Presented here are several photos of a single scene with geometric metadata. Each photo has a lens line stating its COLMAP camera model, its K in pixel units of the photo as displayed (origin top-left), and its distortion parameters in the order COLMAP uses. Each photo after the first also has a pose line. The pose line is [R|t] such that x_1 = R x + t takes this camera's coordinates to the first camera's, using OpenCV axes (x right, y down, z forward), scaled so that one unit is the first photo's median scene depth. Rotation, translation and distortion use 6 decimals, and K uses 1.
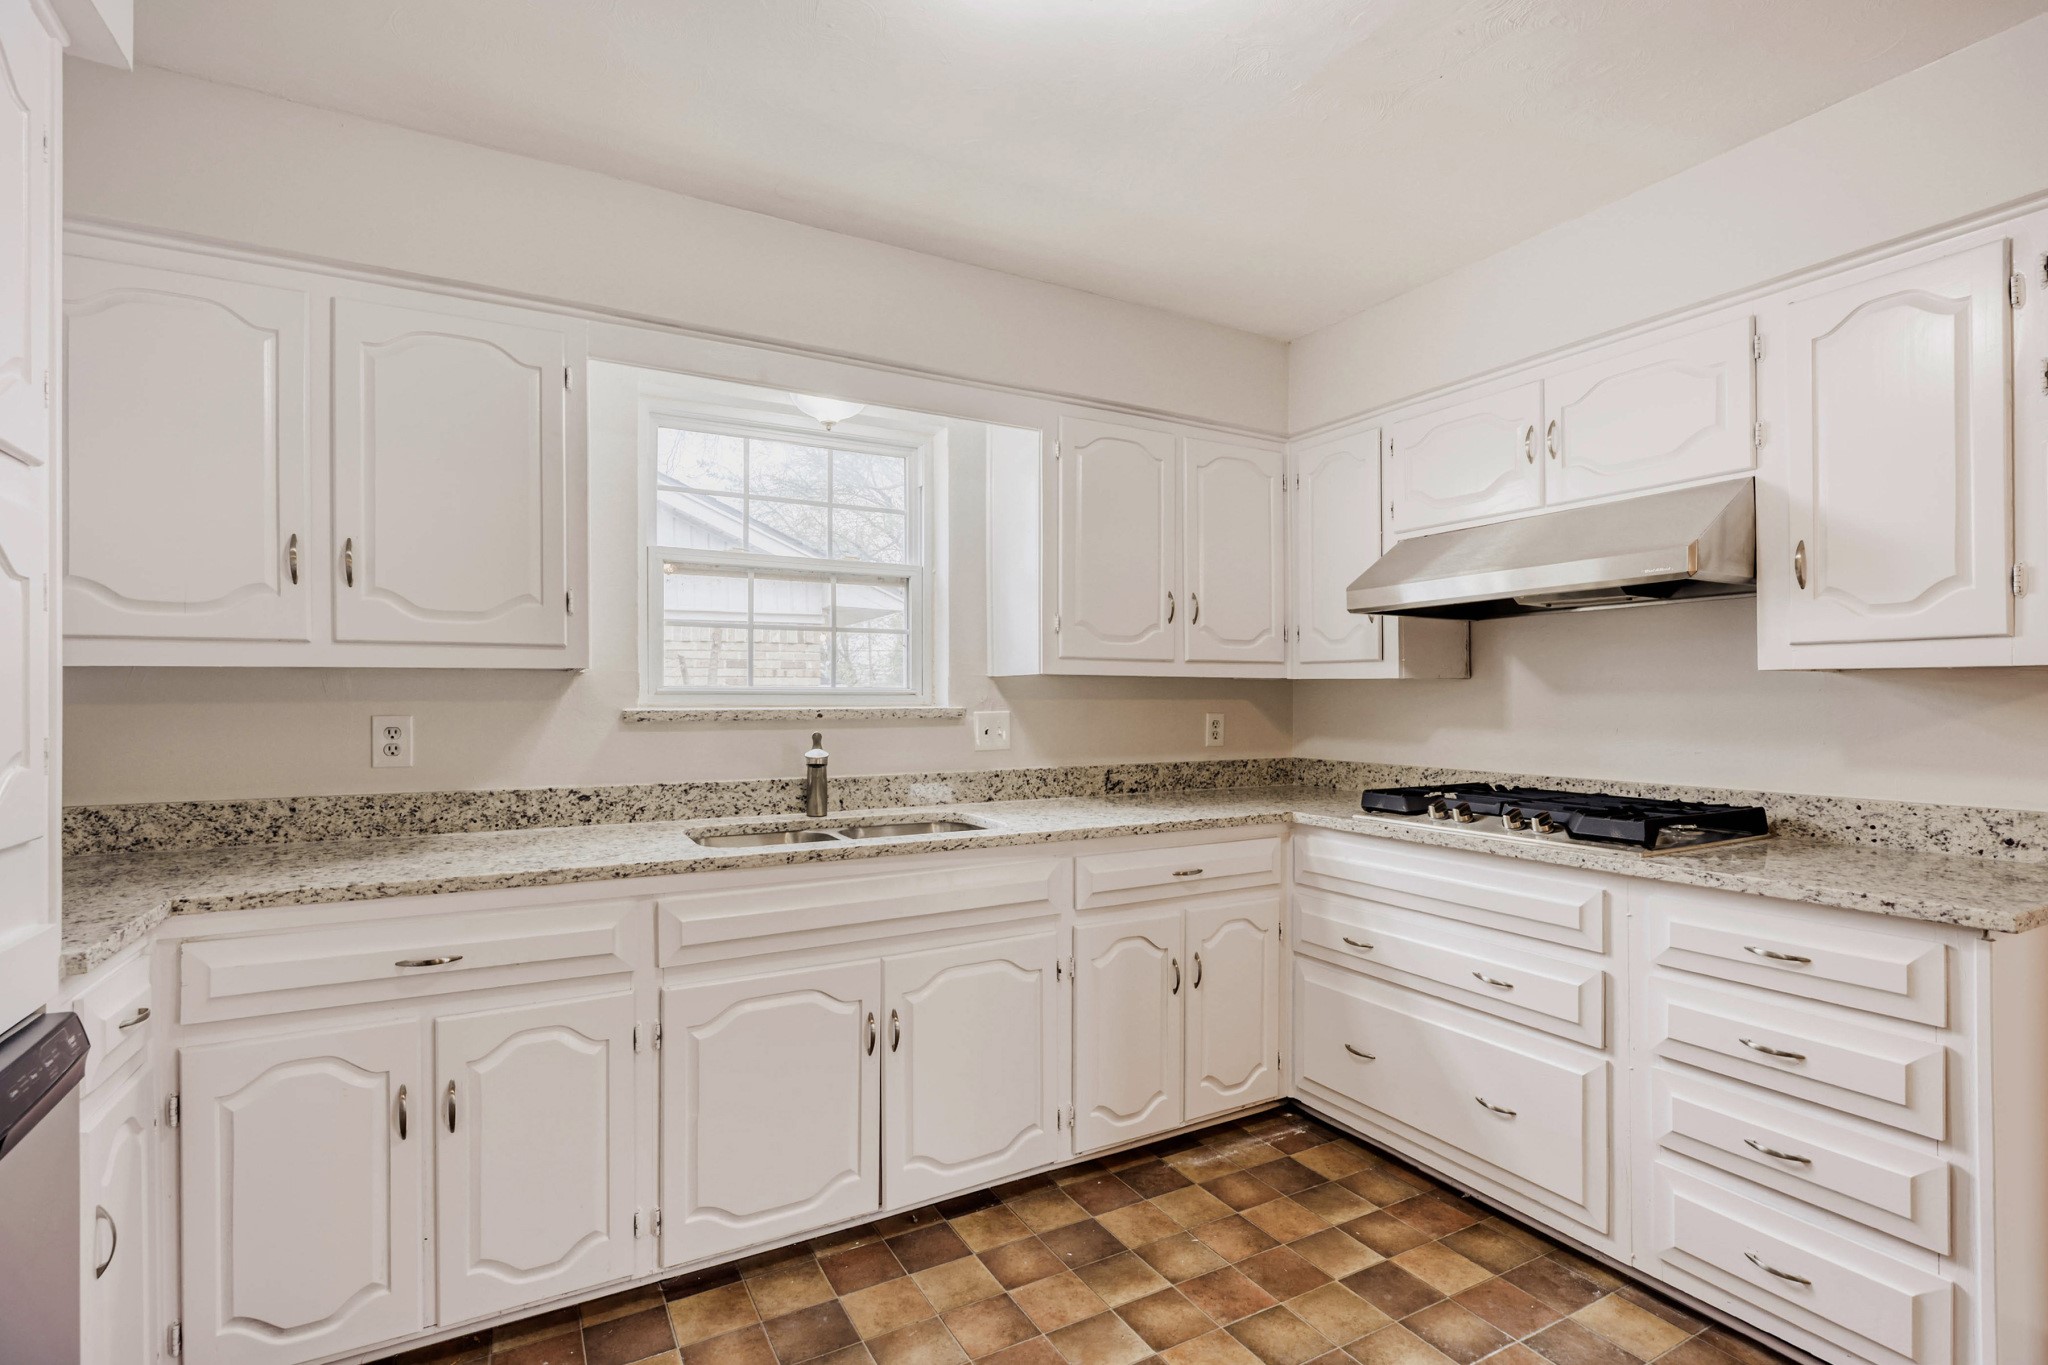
lens RADIAL K [[957.6, 0, 1040.4], [0, 957.6, 687.1], [0, 0, 1]] dist [-0.000040, -0.003498]
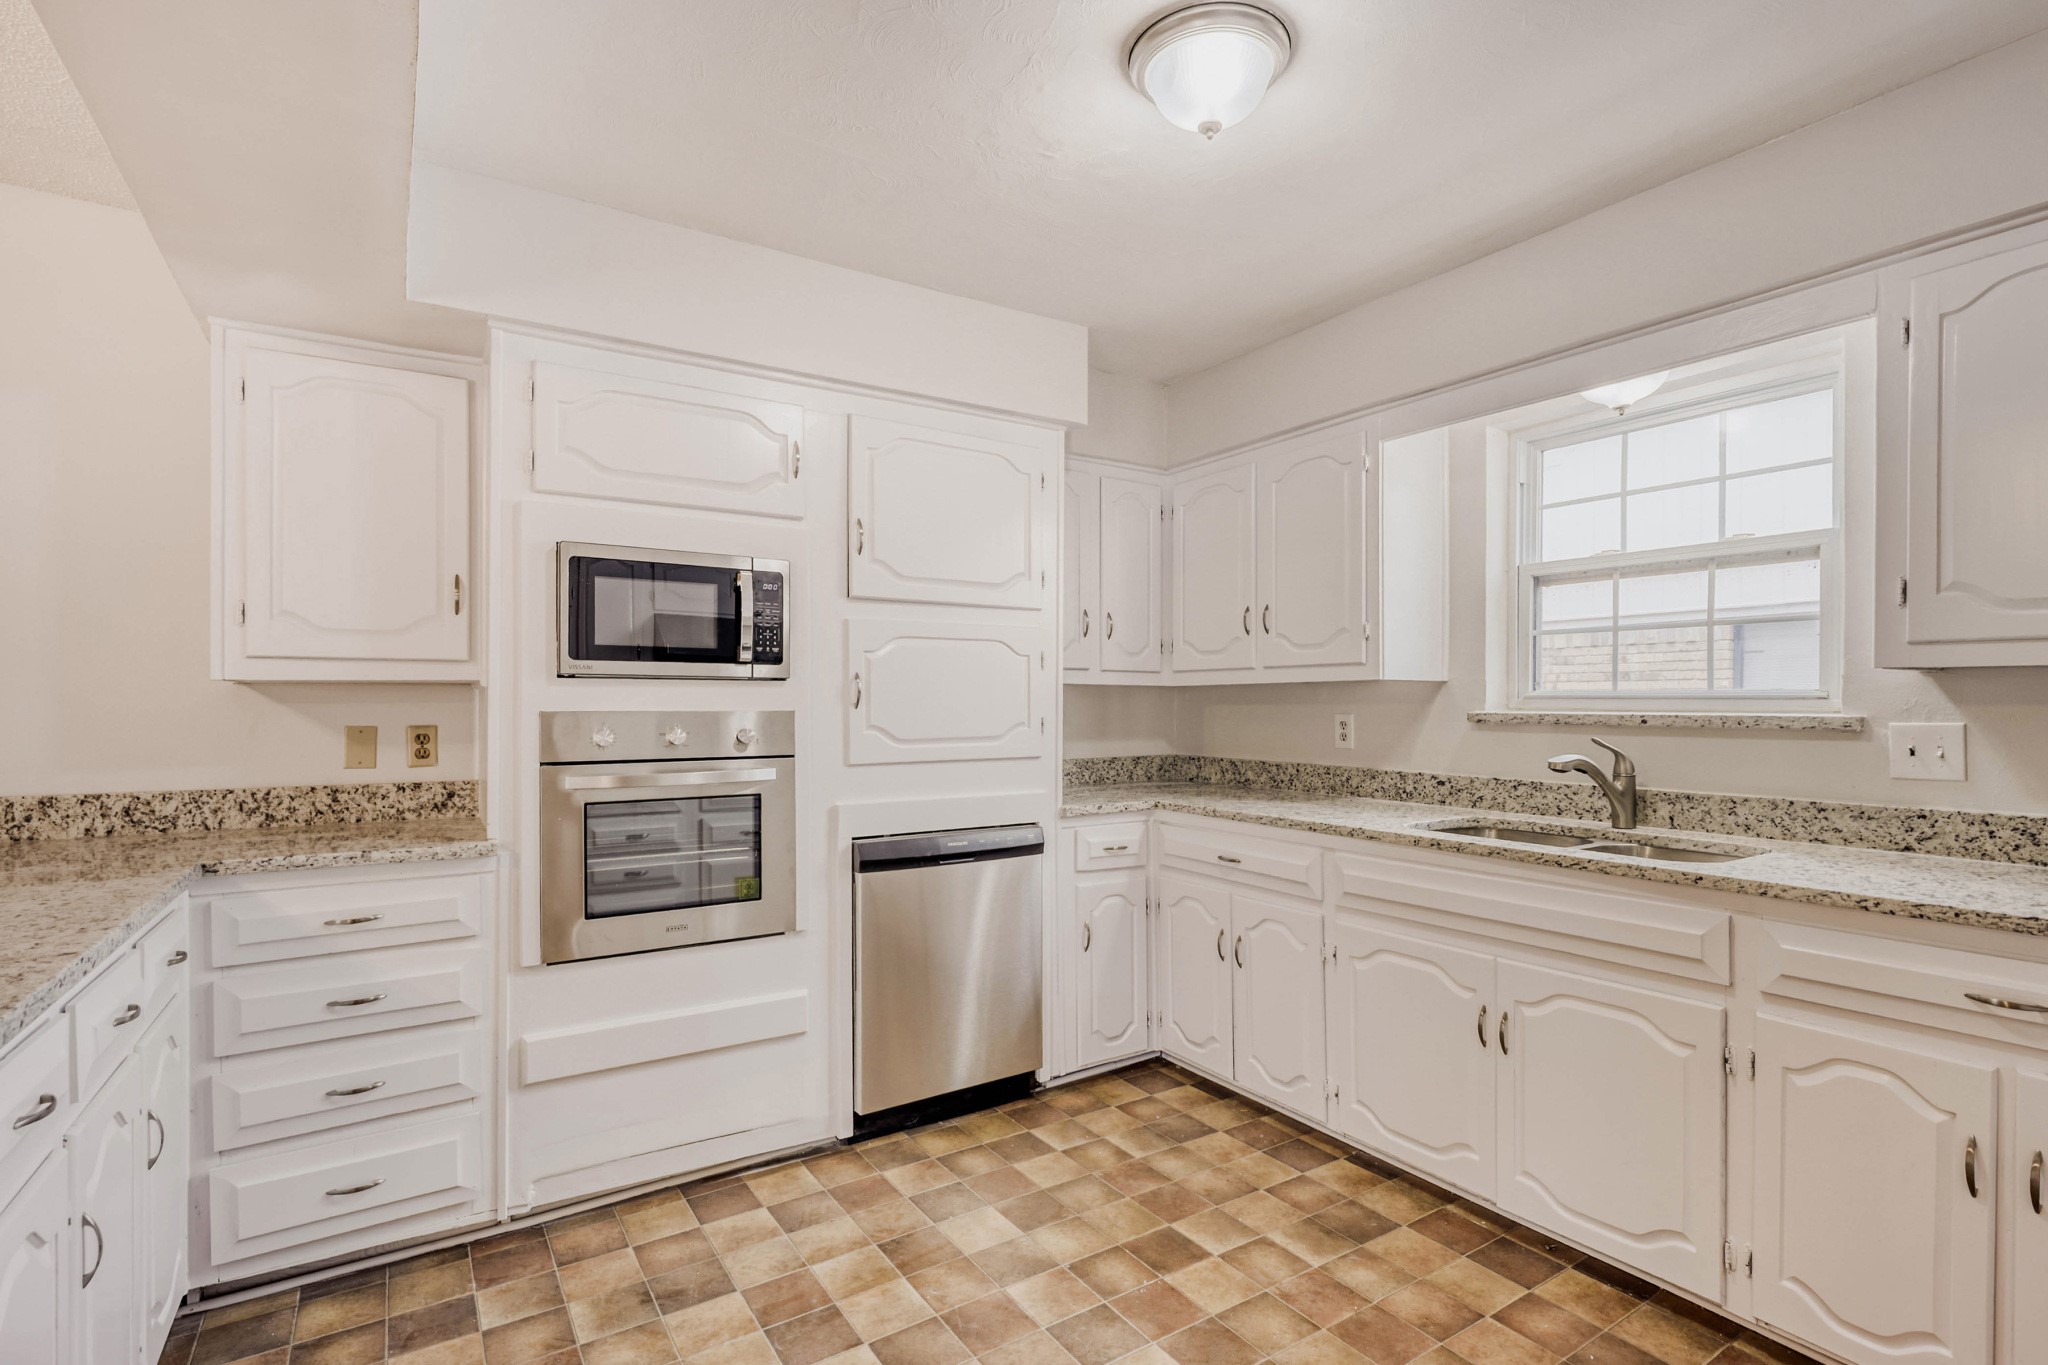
lens RADIAL K [[957.6, 0, 1051.7], [0, 957.6, 717.7], [0, 0, 1]] dist [-0.000040, -0.003498]
pose [[0.069549, 0.016724, -0.997438, 0.710919], [0.011060, 0.999785, 0.017534, 0.003854], [0.997517, -0.012251, 0.069349, 0.402290]]
